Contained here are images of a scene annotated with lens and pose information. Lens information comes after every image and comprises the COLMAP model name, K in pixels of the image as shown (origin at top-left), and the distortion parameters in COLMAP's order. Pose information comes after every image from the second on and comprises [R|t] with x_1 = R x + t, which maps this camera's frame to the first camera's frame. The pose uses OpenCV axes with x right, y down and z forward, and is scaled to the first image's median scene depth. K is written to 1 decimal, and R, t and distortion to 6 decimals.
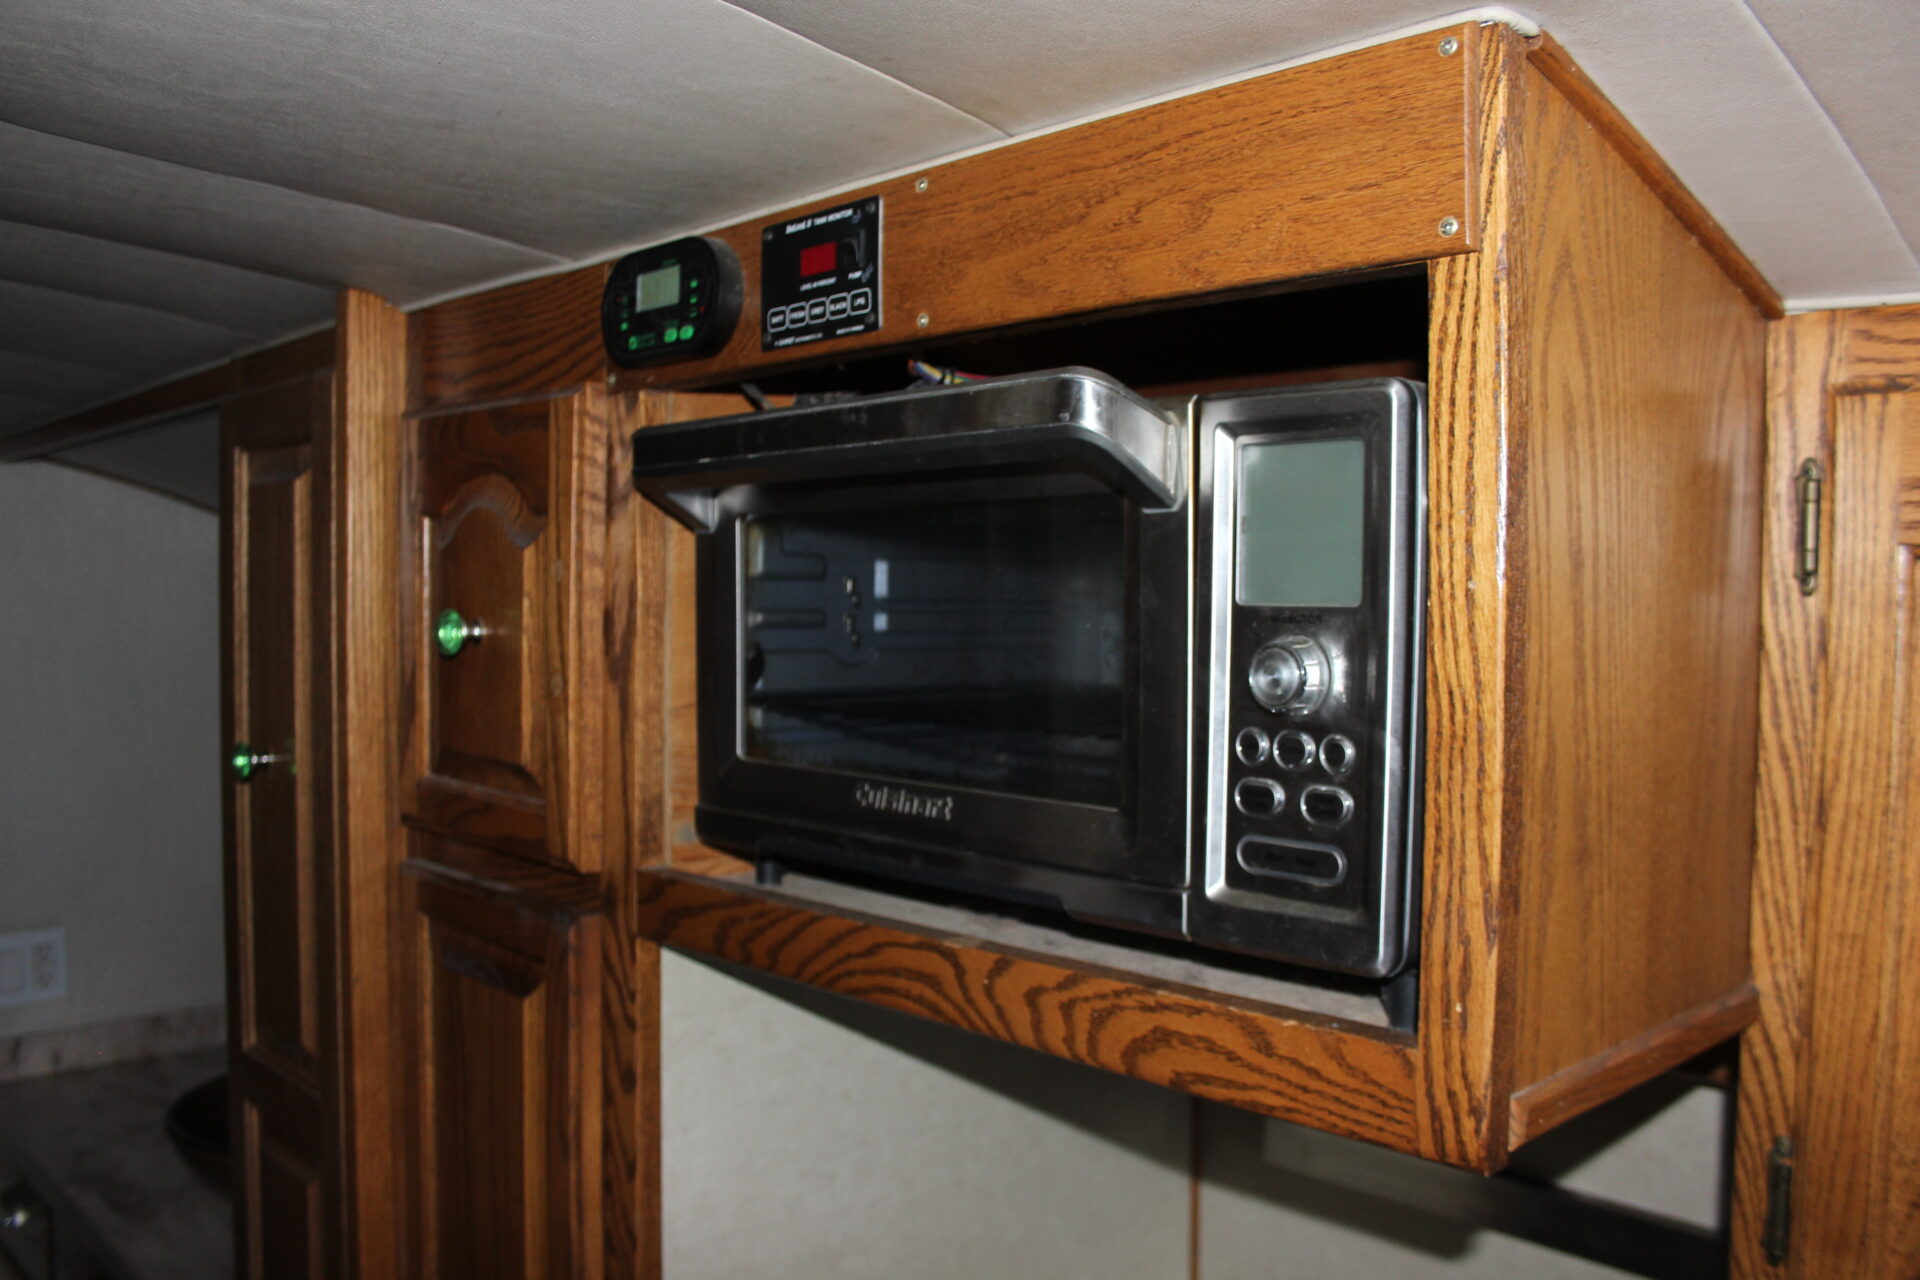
lens RADIAL K [[1582.1, 0, 952.1], [0, 1582.1, 655.6], [0, 0, 1]] dist [-0.148122, 0.119663]
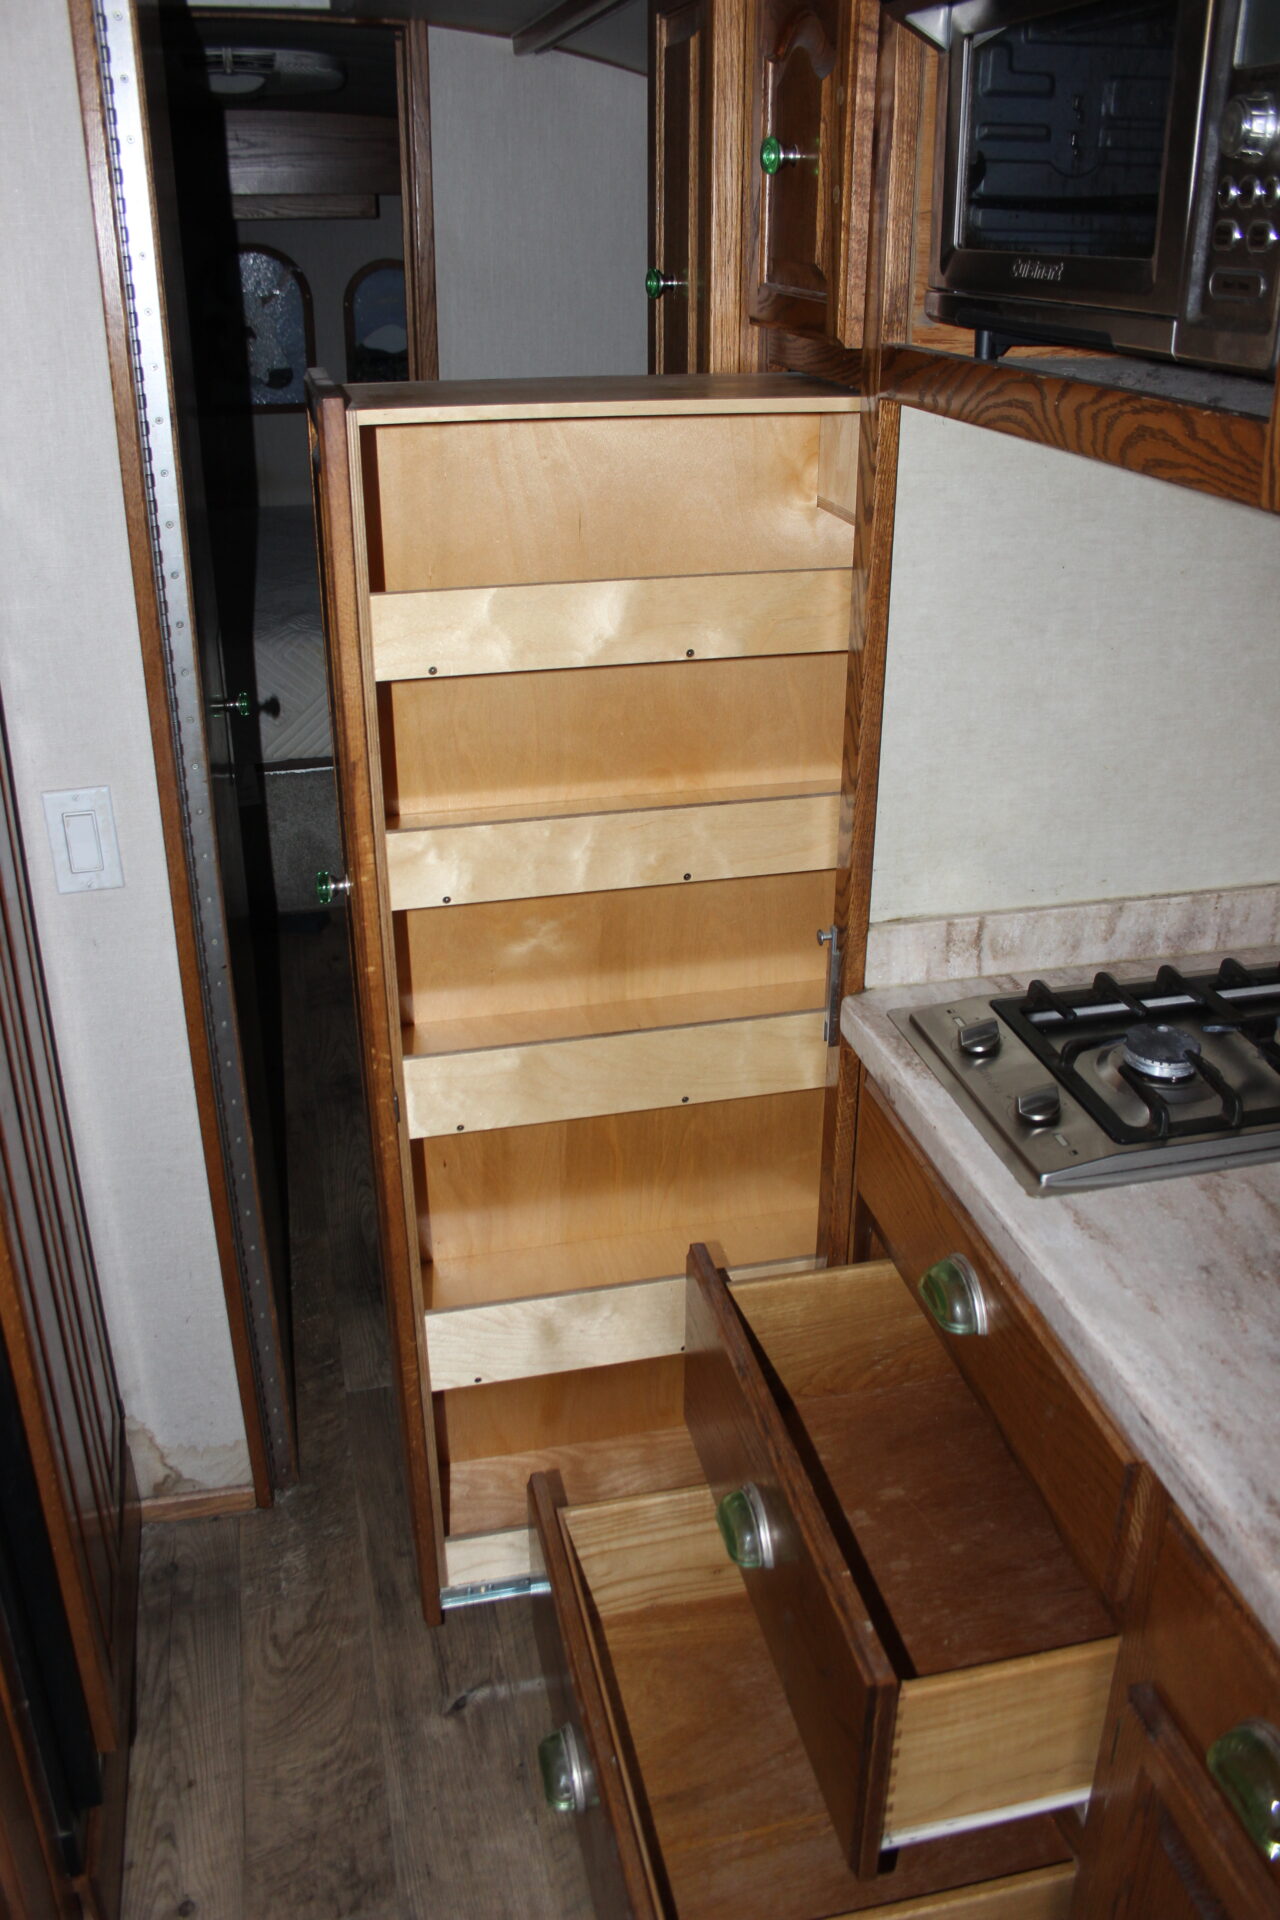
lens RADIAL K [[1582.1, 0, 648.5], [0, 1582.1, 925.4], [0, 0, 1]] dist [-0.148122, 0.119663]
pose [[0.865621, 0.200907, -0.458626, 0.313471], [-0.009132, 0.922150, 0.386724, 0.088144], [0.500617, -0.330568, 0.800067, -0.265235]]
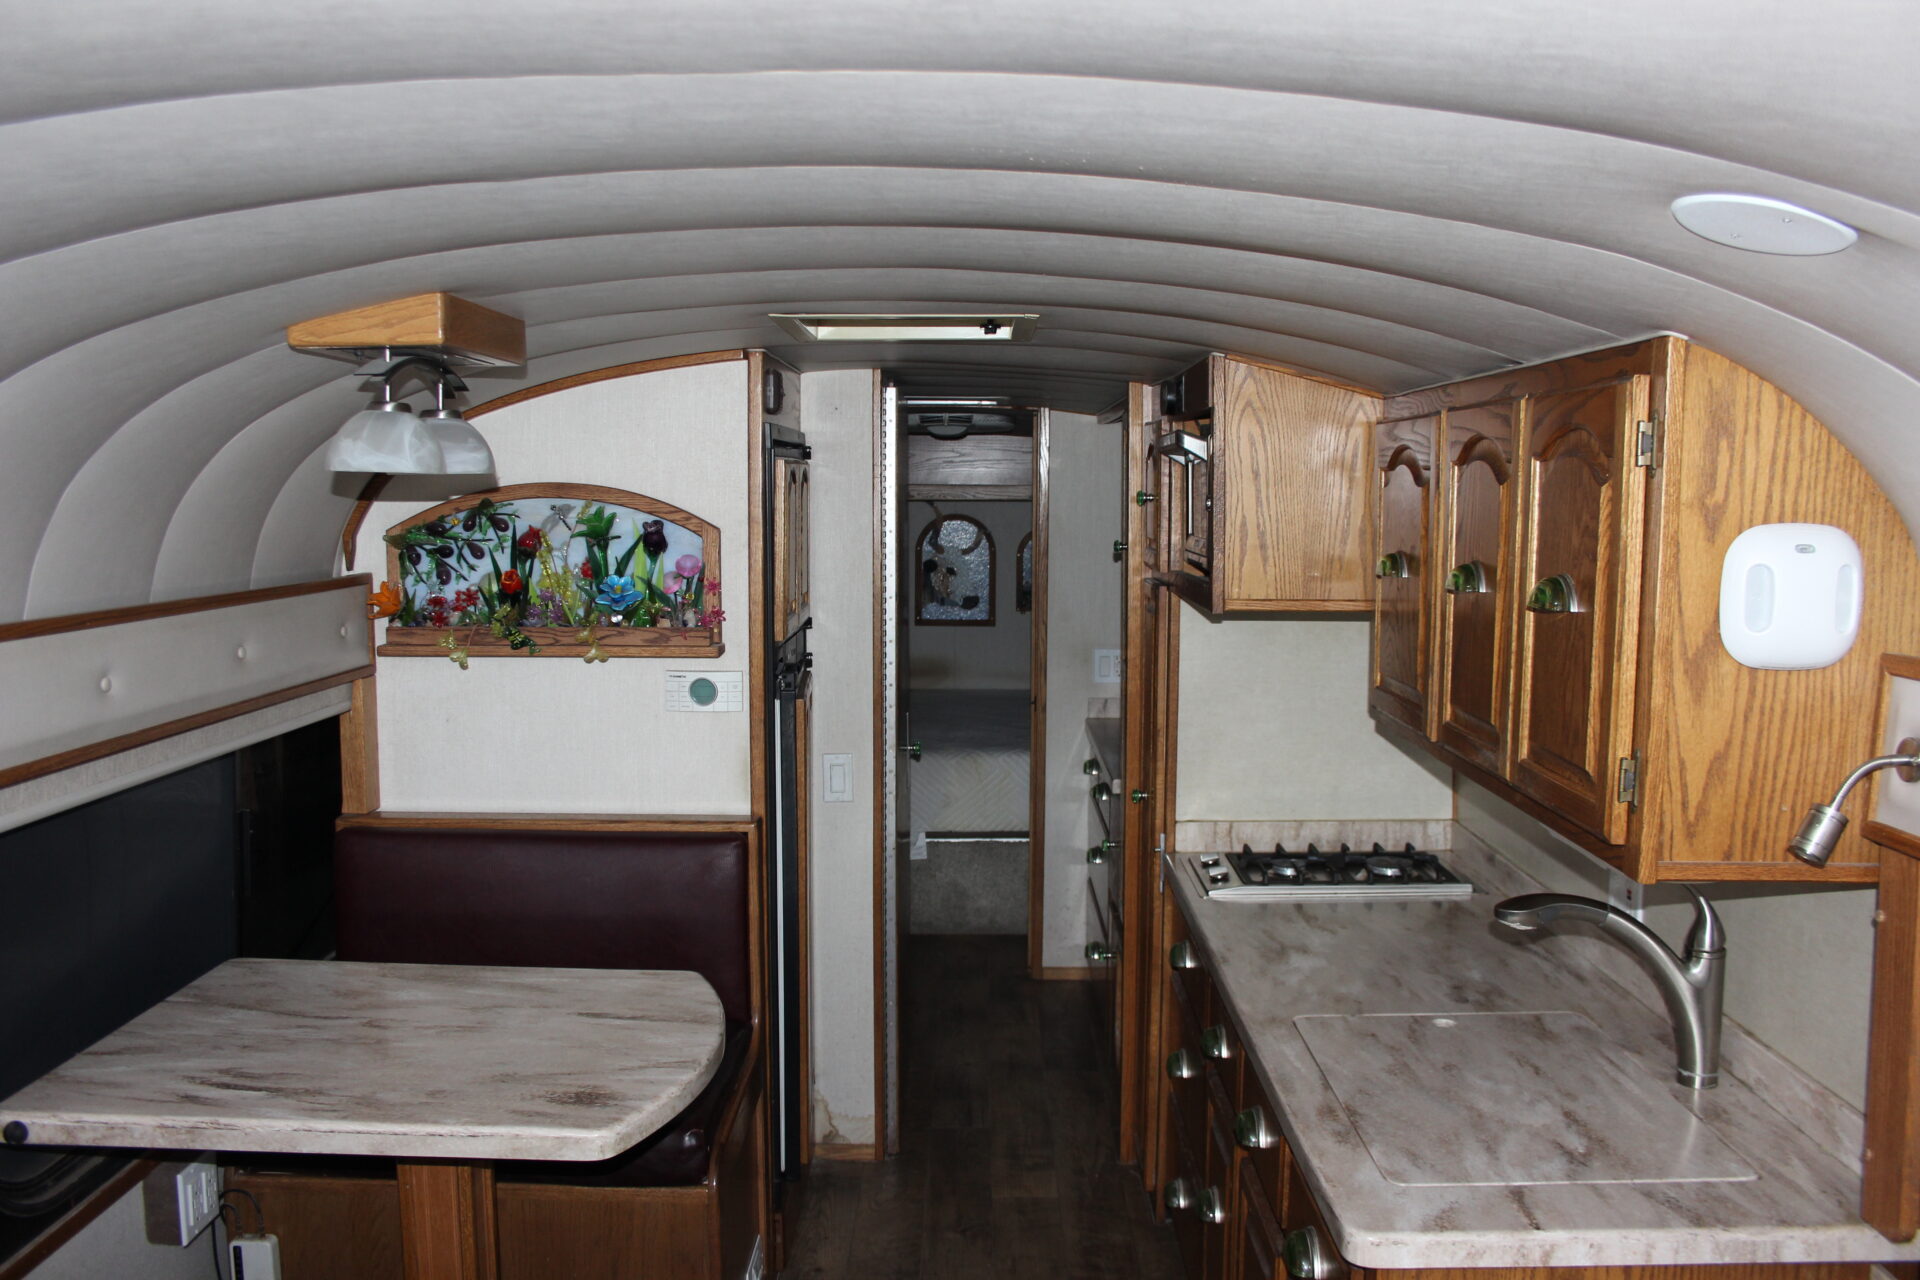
lens RADIAL K [[1582.1, 0, 964.6], [0, 1582.1, 647.1], [0, 0, 1]] dist [-0.148122, 0.119663]
pose [[0.719212, 0.061799, -0.692037, 1.795266], [-0.014411, 0.997149, 0.074069, 0.058738], [0.694641, -0.043298, 0.718052, -1.671035]]
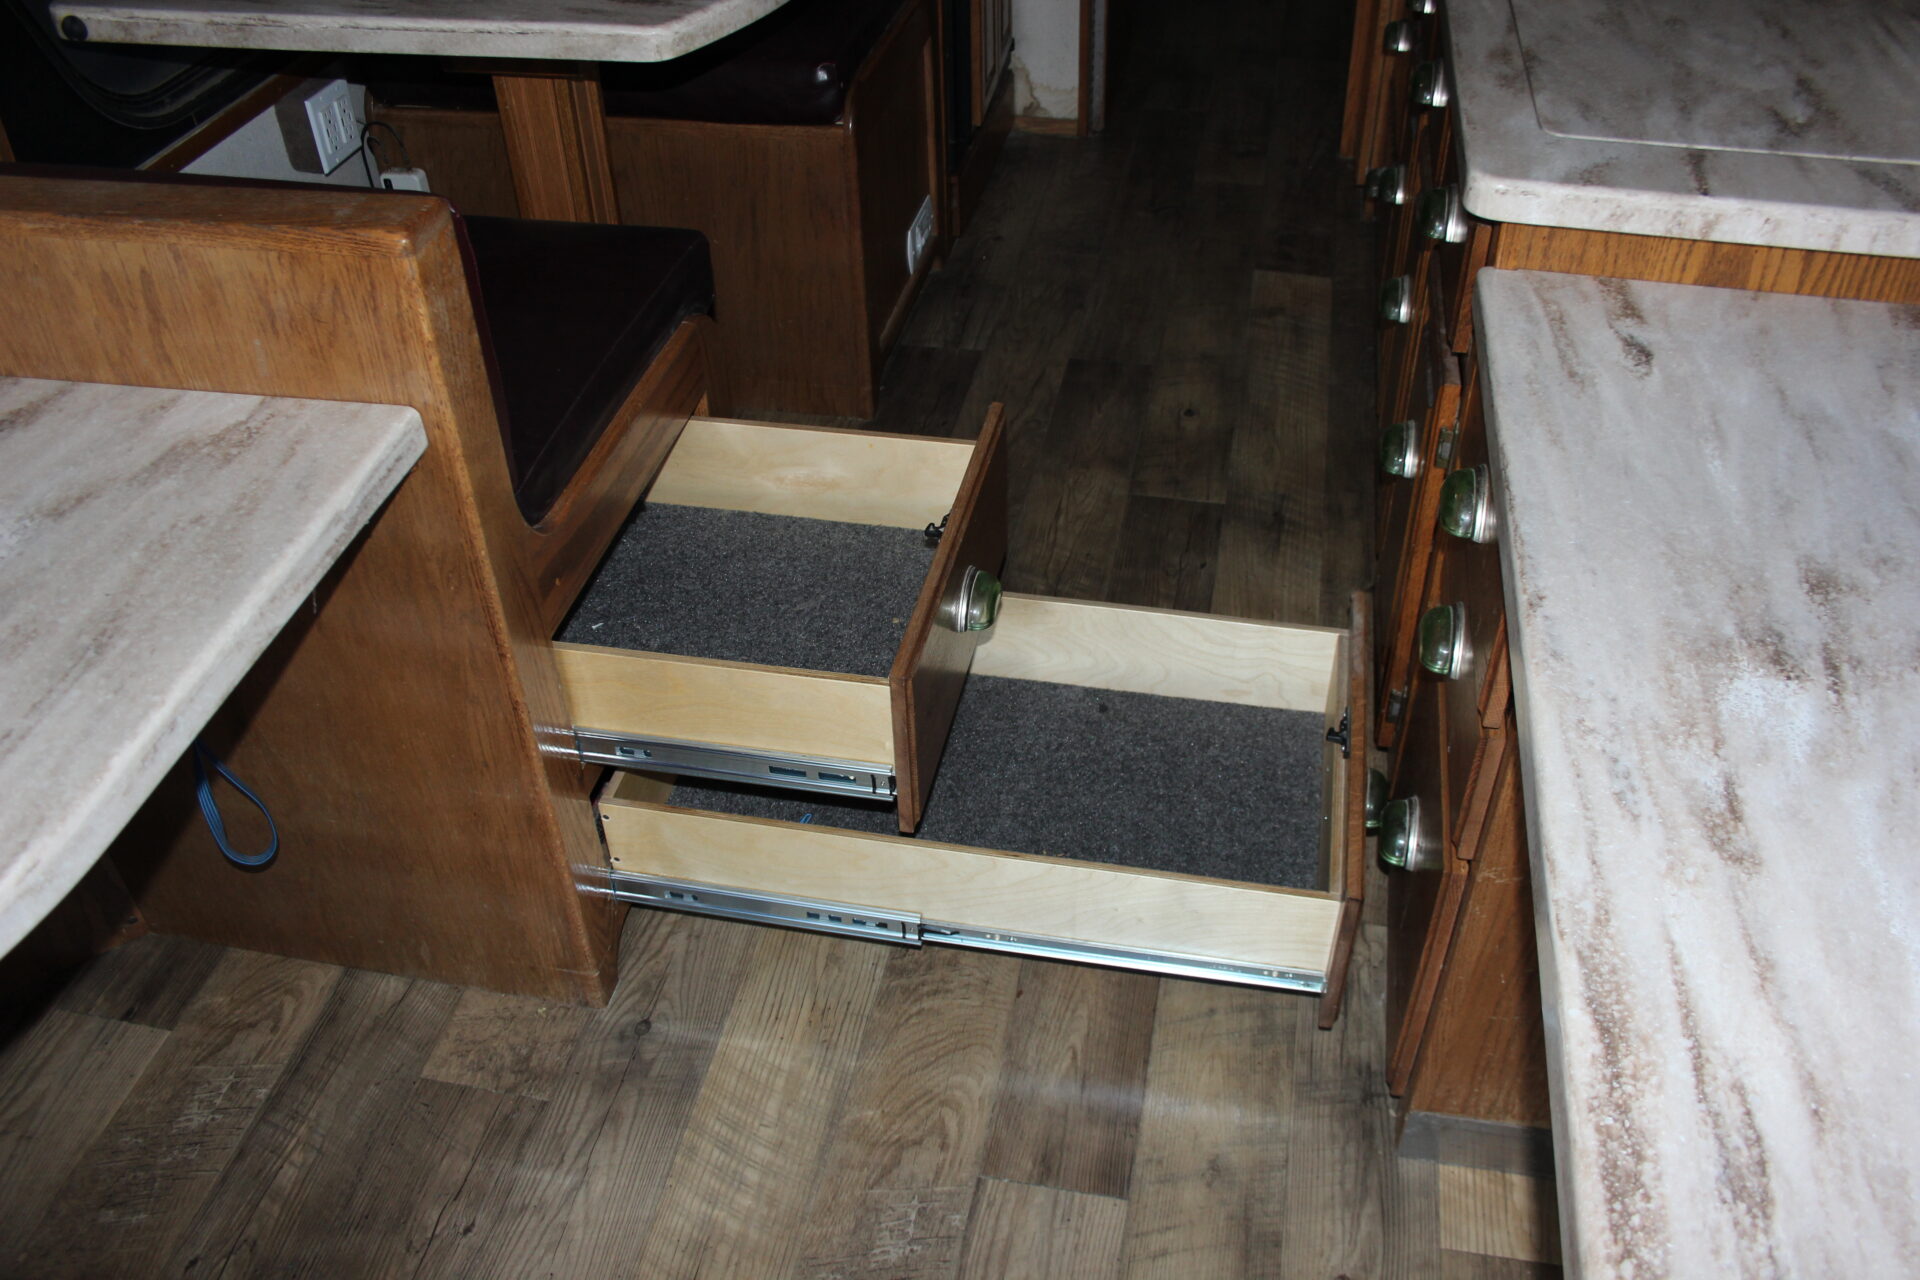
lens RADIAL K [[1582.1, 0, 973.1], [0, 1582.1, 634.0], [0, 0, 1]] dist [-0.148122, 0.119663]
pose [[0.577247, 0.507351, -0.639828, 1.829045], [0.001682, 0.782816, 0.622250, 0.251743], [0.816568, -0.360269, 0.451025, -1.378905]]
